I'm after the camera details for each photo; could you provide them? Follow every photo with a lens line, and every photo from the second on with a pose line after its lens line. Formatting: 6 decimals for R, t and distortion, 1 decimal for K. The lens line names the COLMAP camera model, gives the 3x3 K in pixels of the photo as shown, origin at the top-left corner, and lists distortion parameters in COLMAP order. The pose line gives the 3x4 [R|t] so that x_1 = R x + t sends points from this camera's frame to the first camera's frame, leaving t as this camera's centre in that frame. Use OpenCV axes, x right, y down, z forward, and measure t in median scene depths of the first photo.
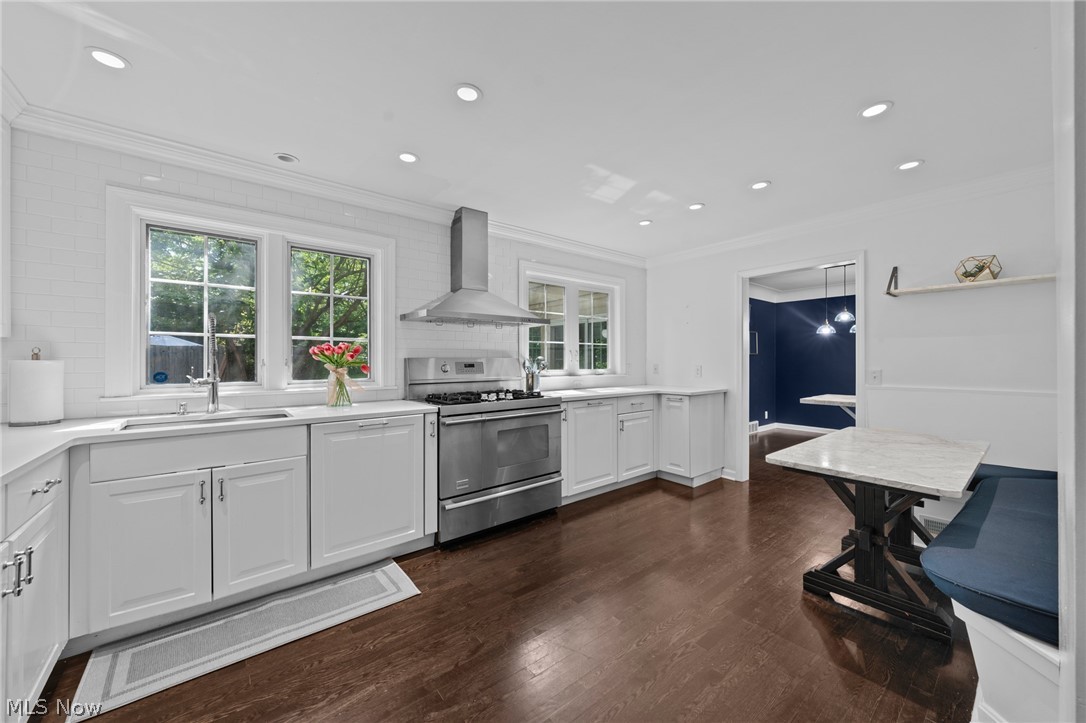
lens RADIAL K [[398.7, 0, 551.4], [0, 398.7, 355.9], [0, 0, 1]] dist [0.002475, -0.000285]
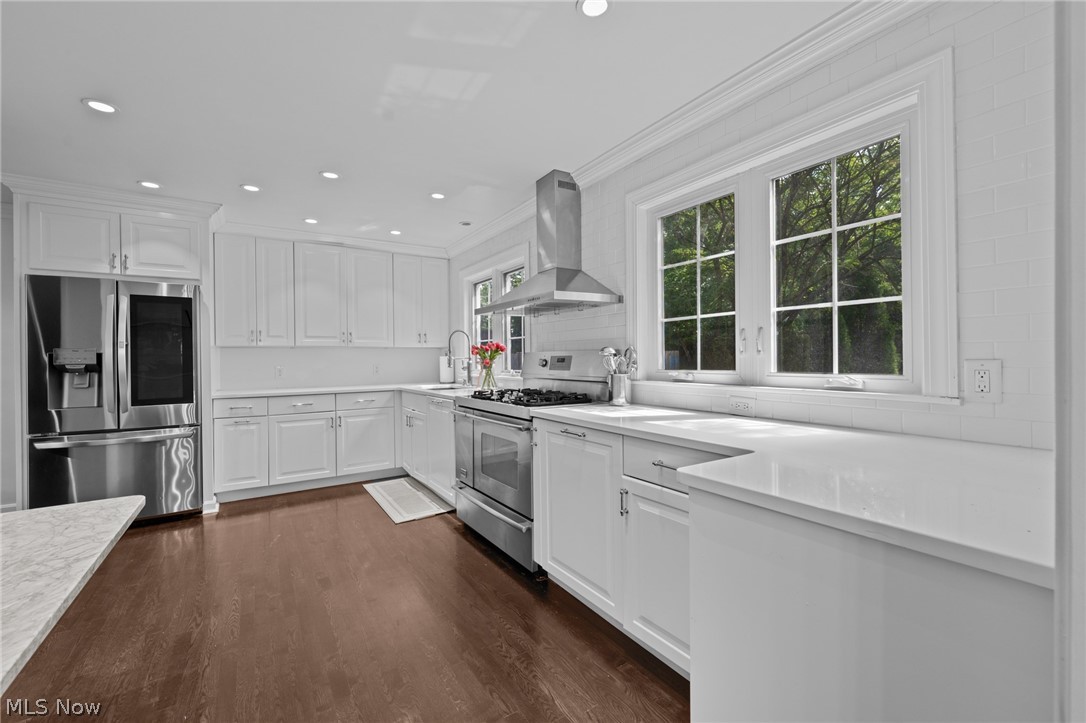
lens RADIAL K [[457.0, 0, 548.1], [0, 457.0, 361.6], [0, 0, 1]] dist [-0.000430, 0.001093]
pose [[-0.116926, 0.007357, -0.993113, 0.772763], [0.014895, 0.999873, 0.005654, 0.021480], [0.993029, -0.014131, -0.117020, 1.121892]]
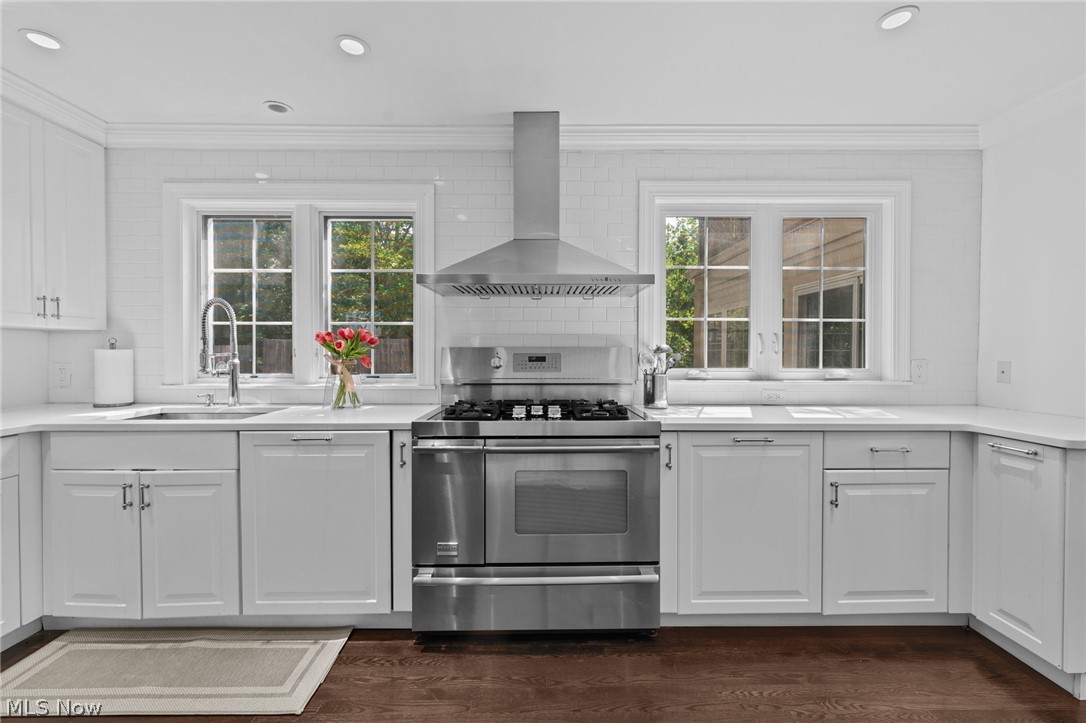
lens RADIAL K [[457.0, 0, 550.5], [0, 457.0, 358.8], [0, 0, 1]] dist [-0.000430, 0.001093]
pose [[0.780559, 0.010426, -0.624996, 0.284224], [0.003473, 0.999773, 0.021016, 0.008591], [0.625073, -0.018574, 0.780345, 0.450953]]
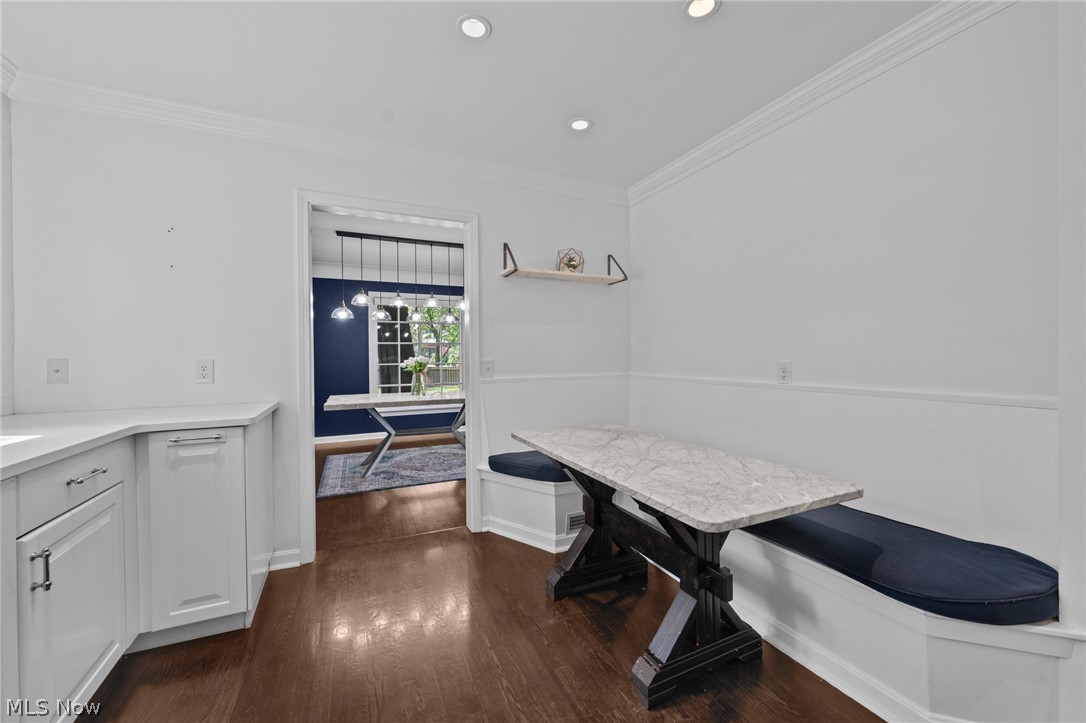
lens RADIAL K [[421.8, 0, 540.0], [0, 421.8, 359.9], [0, 0, 1]] dist [-0.000825, 0.000025]
pose [[0.252323, -0.009184, 0.967599, -0.023341], [-0.000668, 0.999953, 0.009665, 0.026675], [-0.967643, -0.003085, 0.252305, 0.674741]]
